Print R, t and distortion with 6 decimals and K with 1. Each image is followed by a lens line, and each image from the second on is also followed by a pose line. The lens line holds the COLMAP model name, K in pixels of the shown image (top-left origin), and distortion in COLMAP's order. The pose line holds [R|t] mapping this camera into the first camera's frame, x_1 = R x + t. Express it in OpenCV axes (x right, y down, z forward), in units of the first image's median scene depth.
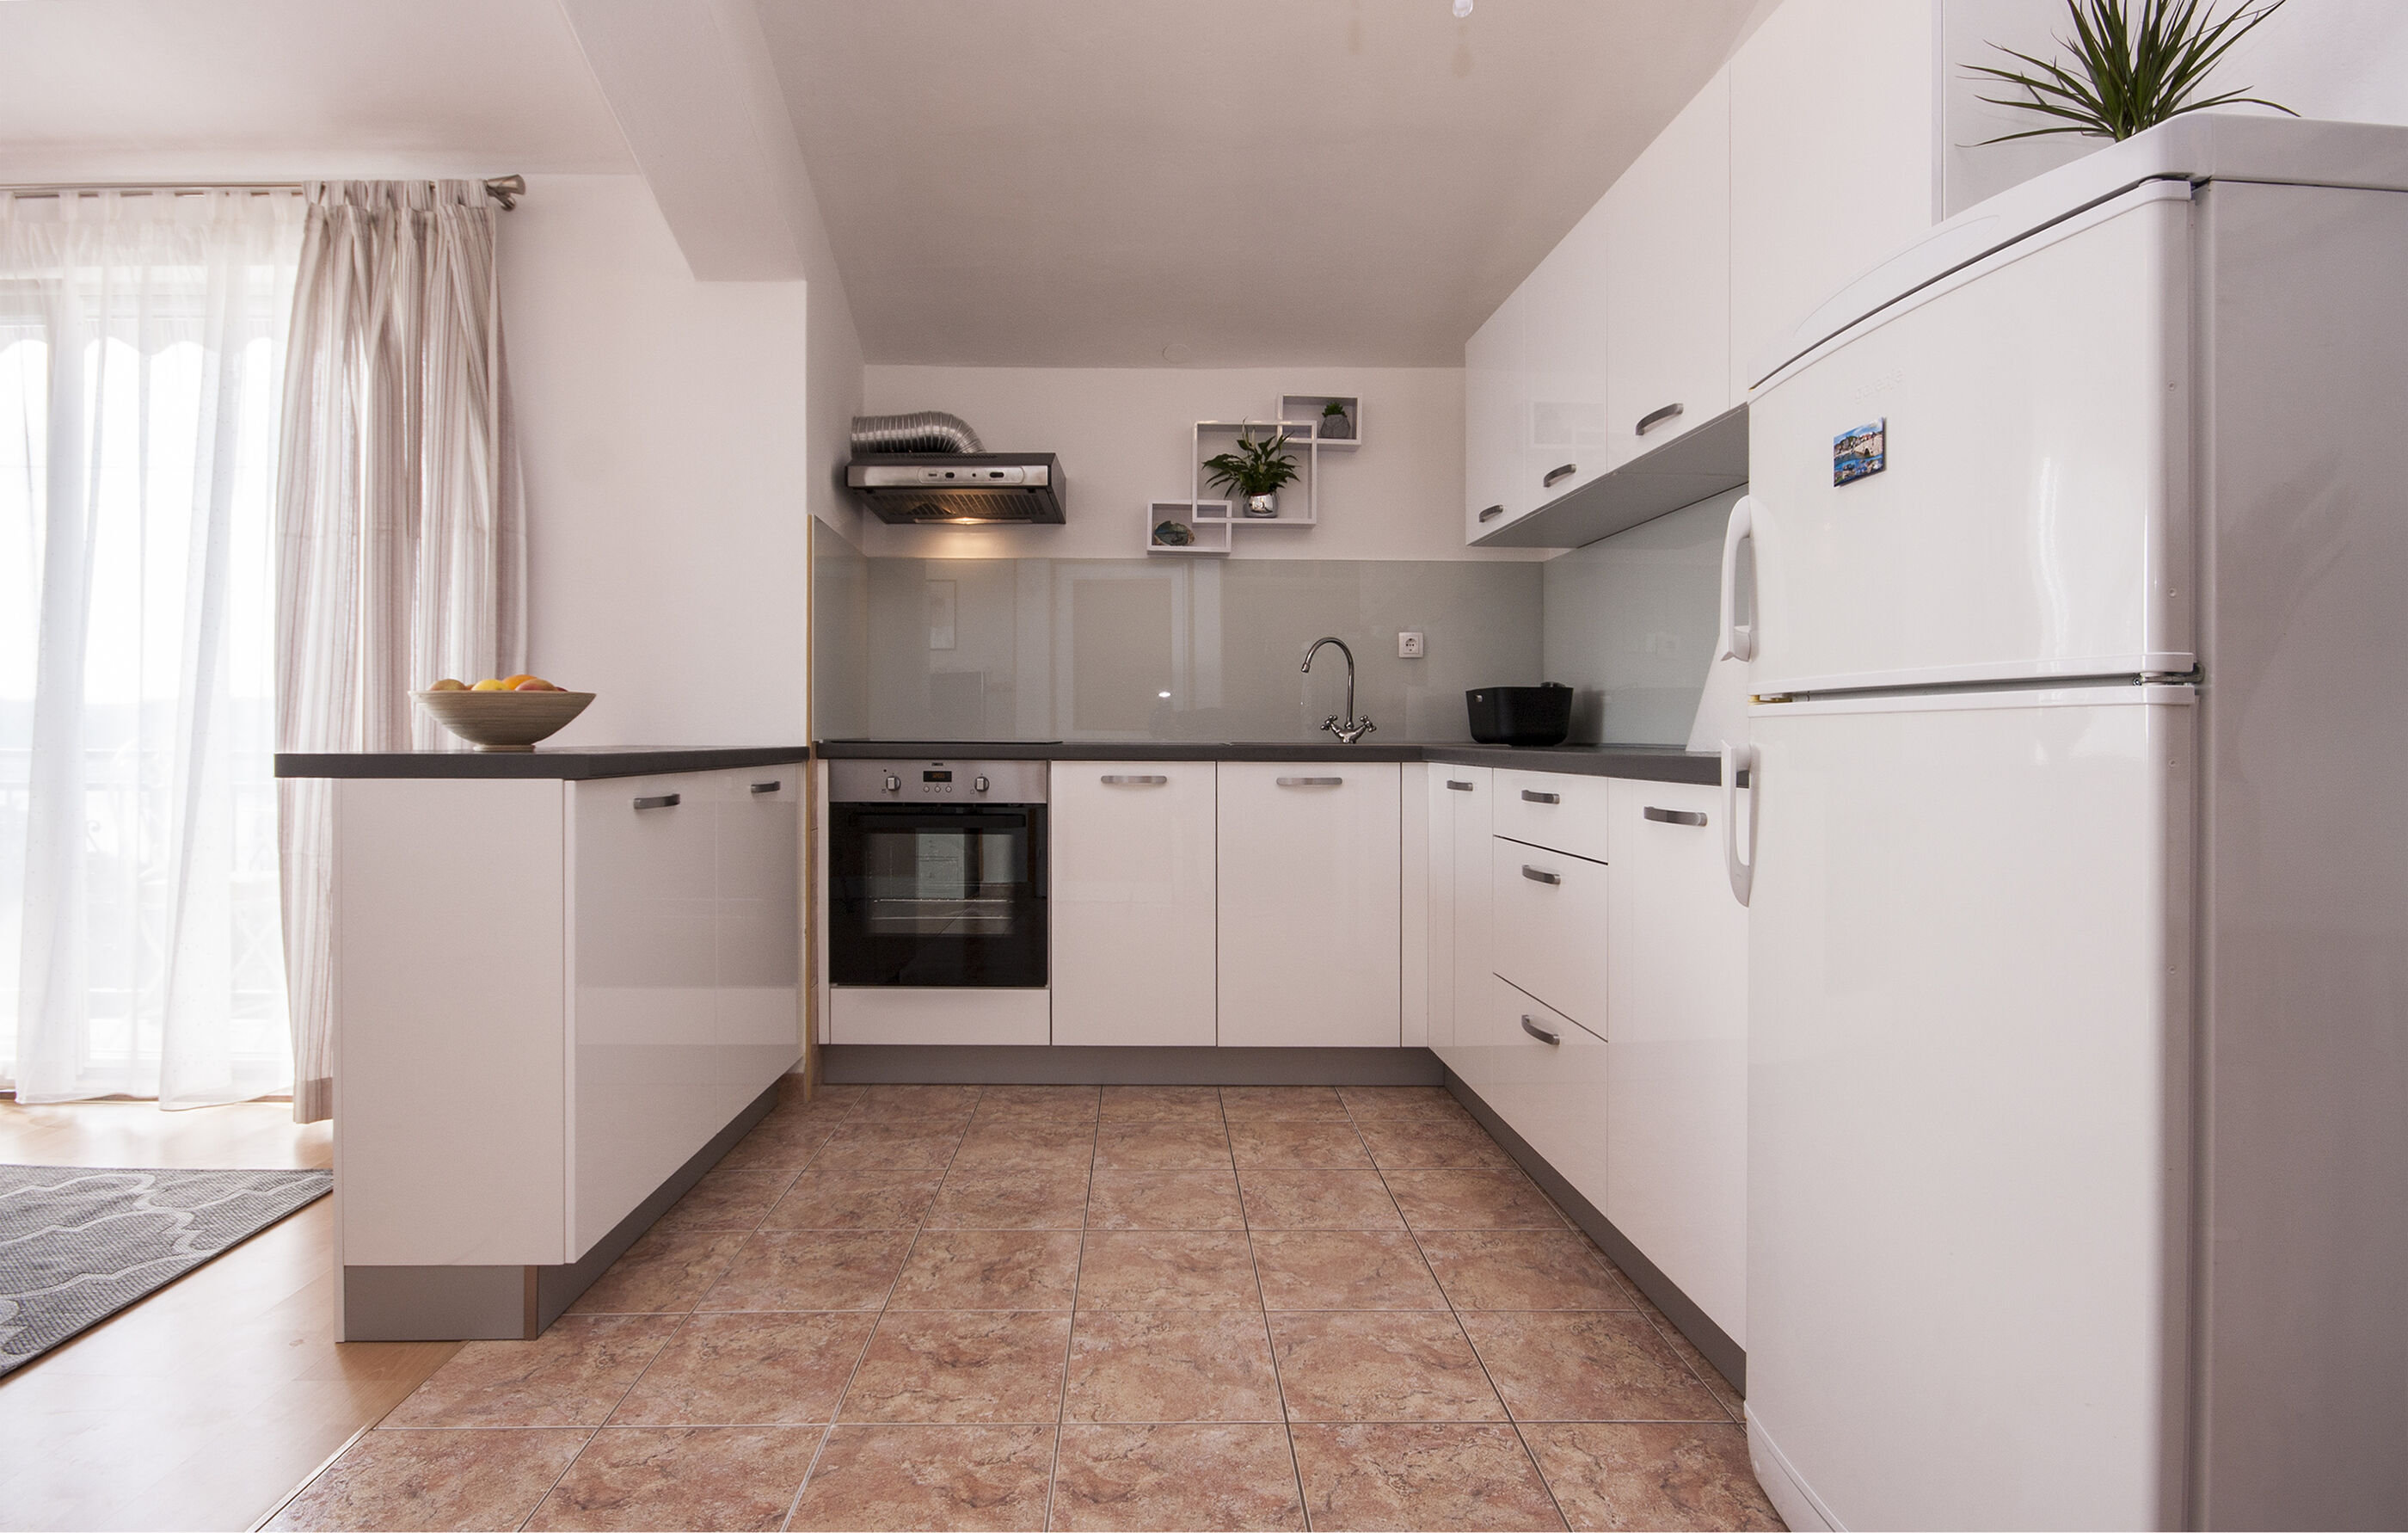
lens RADIAL K [[1230.1, 0, 1125.2], [0, 1230.1, 753.6], [0, 0, 1]] dist [-0.008001, -0.000549]
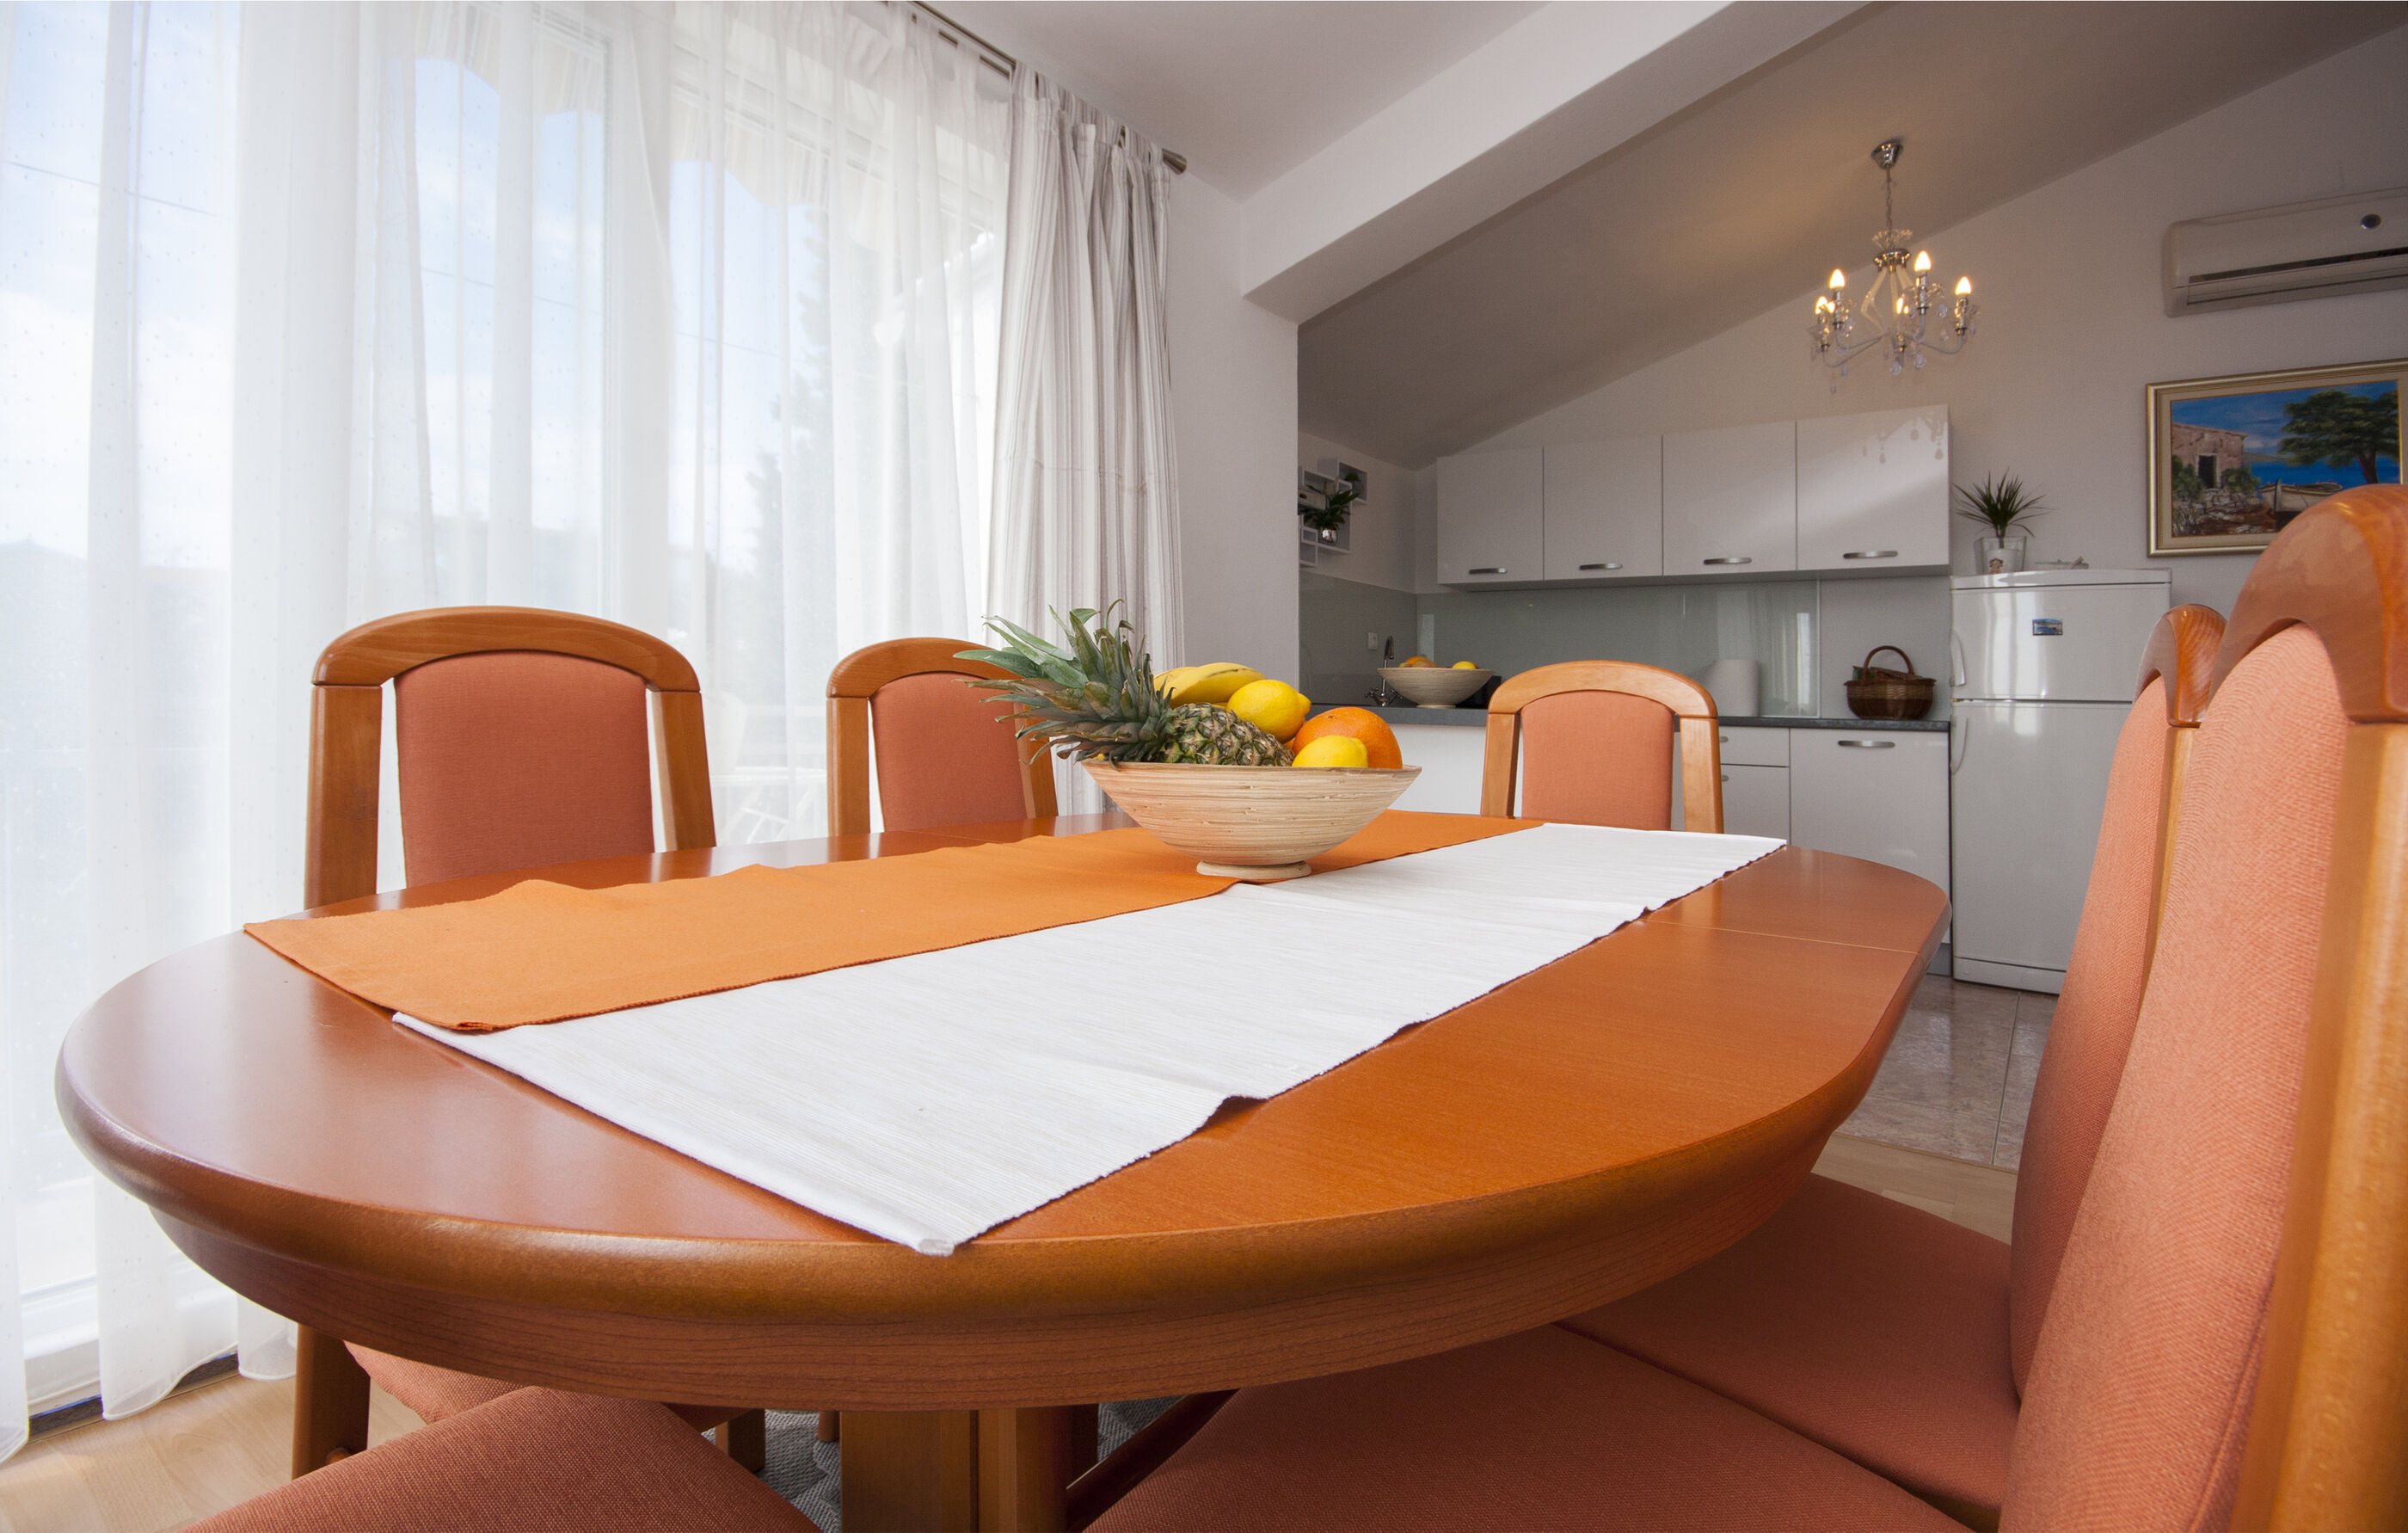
lens RADIAL K [[1145.5, 0, 1258.5], [0, 1145.5, 722.6], [0, 0, 1]] dist [0.003869, -0.008217]
pose [[0.586802, 0.000619, 0.809731, -1.146012], [-0.009215, 0.999940, 0.005914, 0.003783], [-0.809678, -0.010932, 0.586772, 0.340326]]
